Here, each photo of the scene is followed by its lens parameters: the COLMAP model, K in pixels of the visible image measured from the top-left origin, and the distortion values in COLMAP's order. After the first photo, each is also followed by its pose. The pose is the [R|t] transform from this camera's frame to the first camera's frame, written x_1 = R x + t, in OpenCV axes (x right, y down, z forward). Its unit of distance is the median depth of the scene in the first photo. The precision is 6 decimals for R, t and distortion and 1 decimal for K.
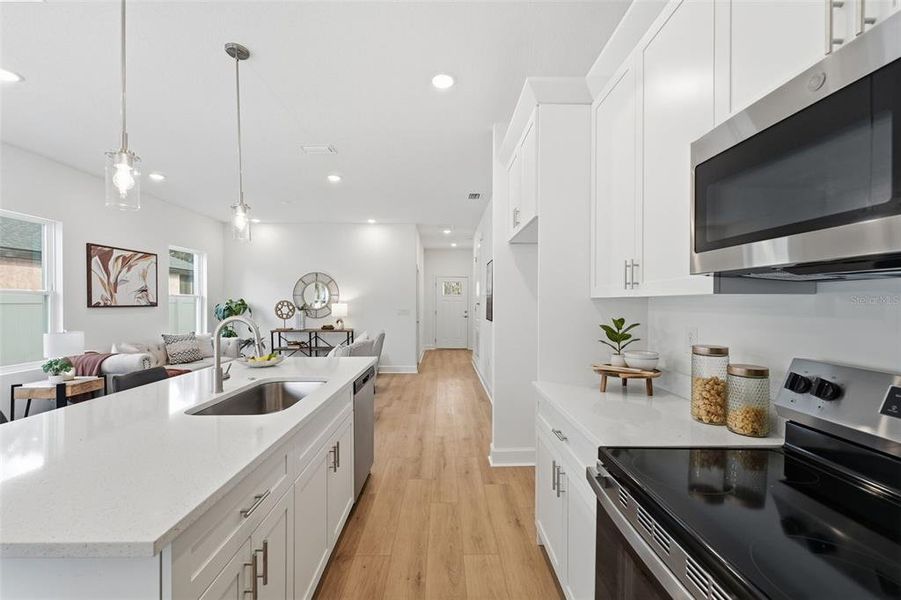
lens RADIAL K [[366.2, 0, 449.2], [0, 366.2, 305.0], [0, 0, 1]] dist [0.000957, 0.000134]
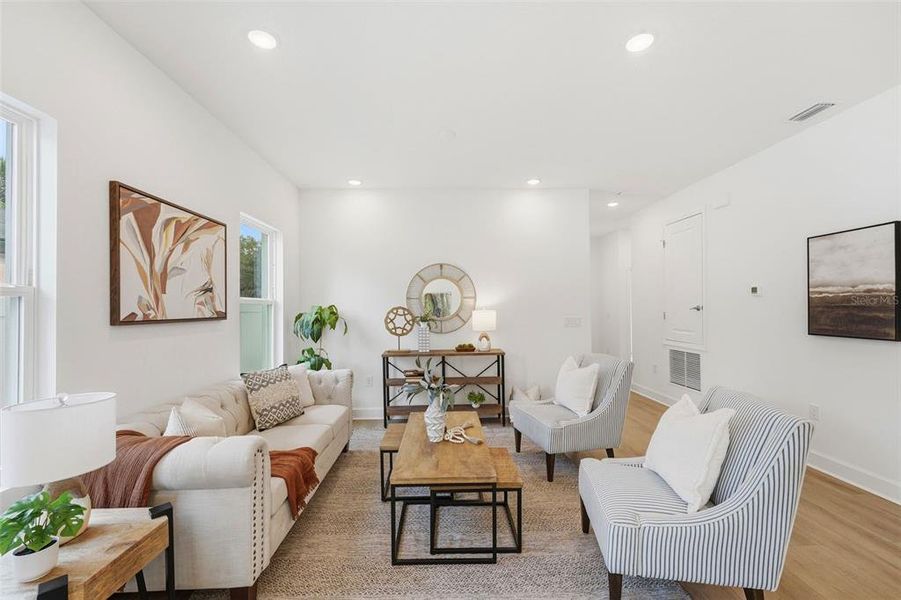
lens RADIAL K [[372.5, 0, 448.2], [0, 372.5, 303.7], [0, 0, 1]] dist [-0.000712, -0.000311]
pose [[0.999885, -0.010807, 0.010605, -0.503406], [0.011017, 0.999740, -0.019979, -0.005169], [-0.010387, 0.020094, 0.999744, 0.470492]]
